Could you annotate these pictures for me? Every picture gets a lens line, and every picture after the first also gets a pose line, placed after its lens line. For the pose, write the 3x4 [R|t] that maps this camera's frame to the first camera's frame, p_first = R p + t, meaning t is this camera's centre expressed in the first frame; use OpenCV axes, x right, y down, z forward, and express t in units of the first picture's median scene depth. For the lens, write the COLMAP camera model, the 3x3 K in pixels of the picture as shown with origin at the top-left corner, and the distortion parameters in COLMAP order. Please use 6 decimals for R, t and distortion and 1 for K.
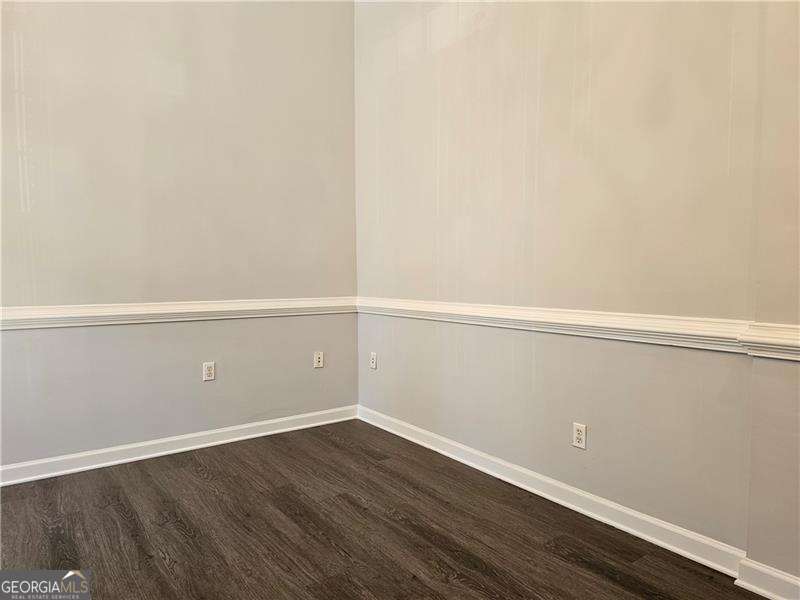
lens RADIAL K [[540.2, 0, 405.0], [0, 540.2, 297.8], [0, 0, 1]] dist [0.077710, -0.069144]
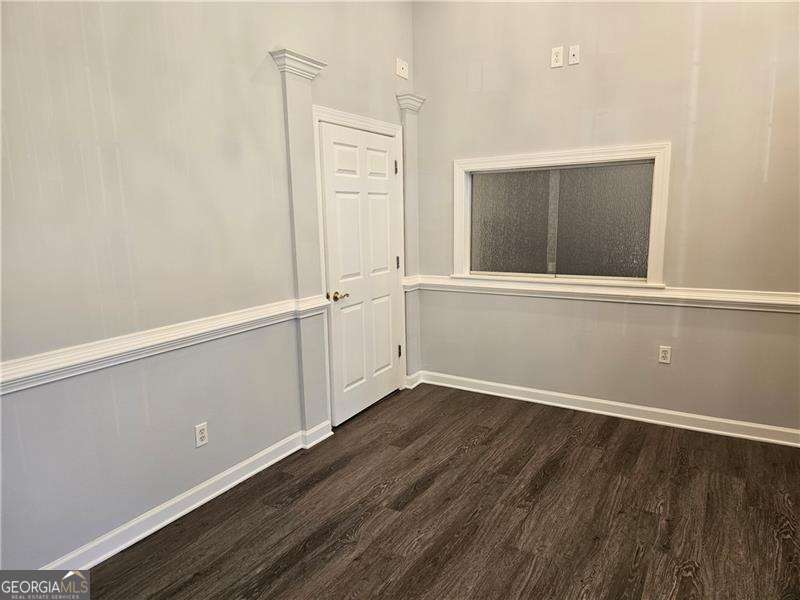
lens RADIAL K [[541.0, 0, 395.4], [0, 541.0, 303.0], [0, 0, 1]] dist [0.141862, -0.231662]
pose [[-0.377219, -0.143990, 0.914862, -0.778736], [0.067133, 0.980990, 0.182078, -0.174498], [-0.923688, 0.130101, -0.360382, 0.996332]]
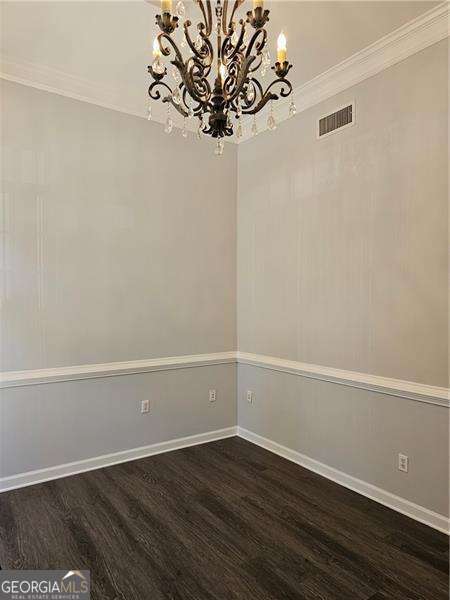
lens RADIAL K [[405.1, 0, 225.8], [0, 405.1, 303.2], [0, 0, 1]] dist [0.077710, -0.069144]
pose [[0.999732, 0.005692, -0.022418, -0.151686], [-0.006508, 0.999313, -0.036499, -0.147902], [0.022194, 0.036635, 0.999082, -0.177683]]
